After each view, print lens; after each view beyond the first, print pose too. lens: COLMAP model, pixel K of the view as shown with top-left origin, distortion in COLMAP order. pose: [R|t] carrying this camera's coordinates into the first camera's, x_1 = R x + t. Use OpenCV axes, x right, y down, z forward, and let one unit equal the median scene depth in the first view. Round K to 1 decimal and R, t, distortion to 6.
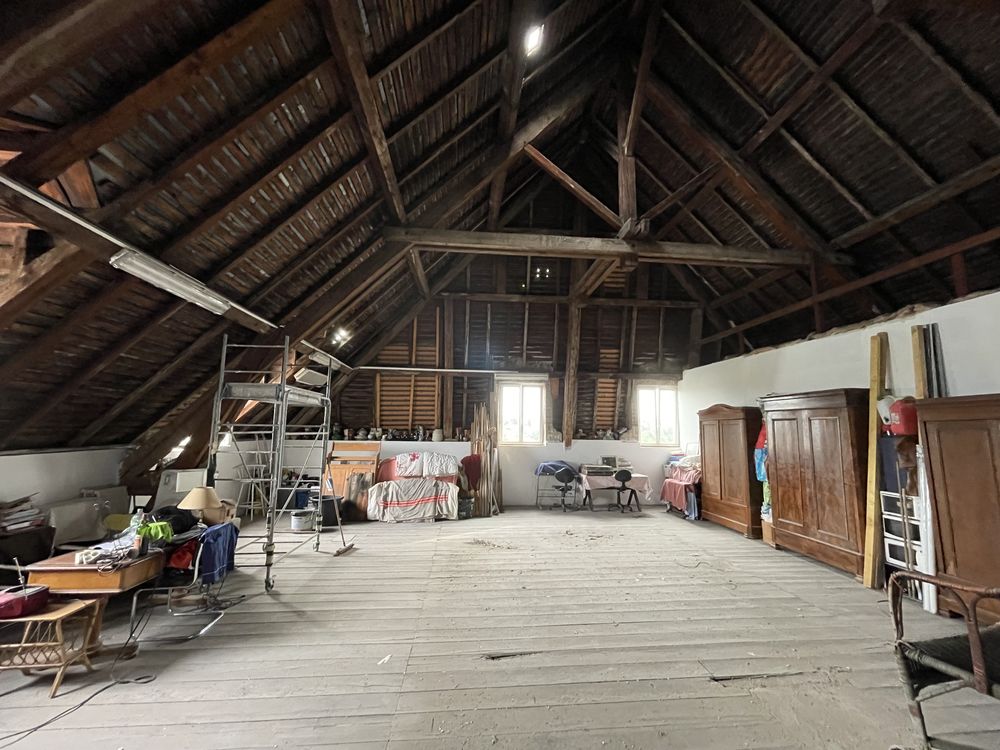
lens RADIAL K [[401.2, 0, 500.0], [0, 401.2, 375.0], [0, 0, 1]] dist [-0.000277, -0.000283]
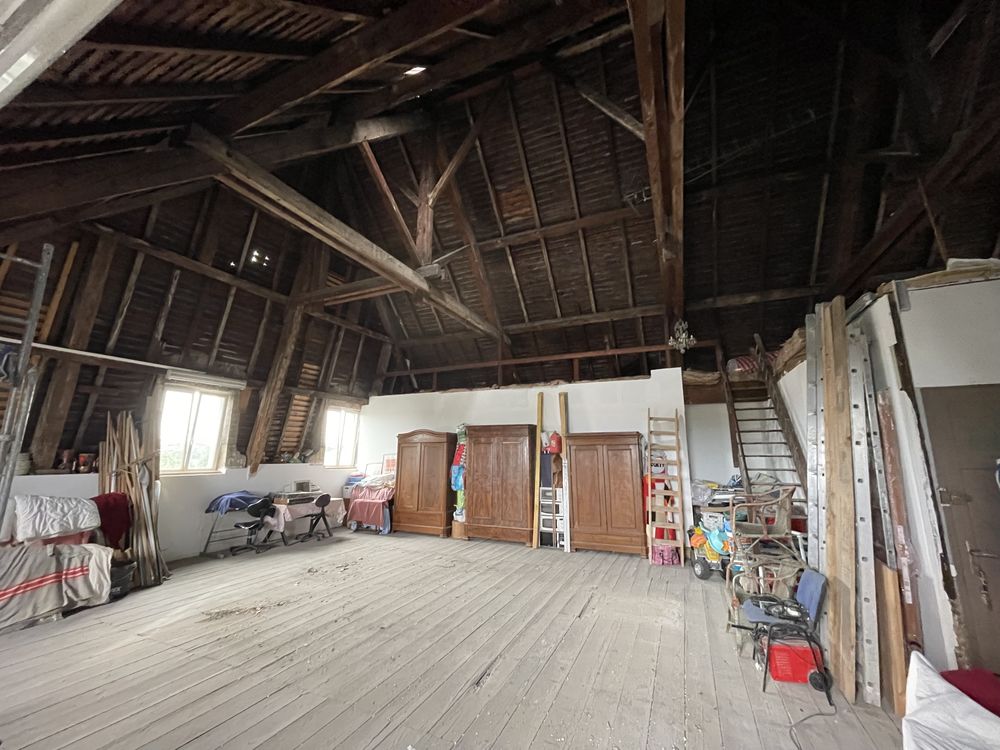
lens RADIAL K [[401.2, 0, 500.0], [0, 401.2, 375.0], [0, 0, 1]] dist [-0.000277, -0.000283]
pose [[0.492157, 0.157854, 0.856075, -0.342623], [-0.111435, 0.986755, -0.117886, 0.023386], [-0.863345, -0.037378, 0.503228, 0.173555]]
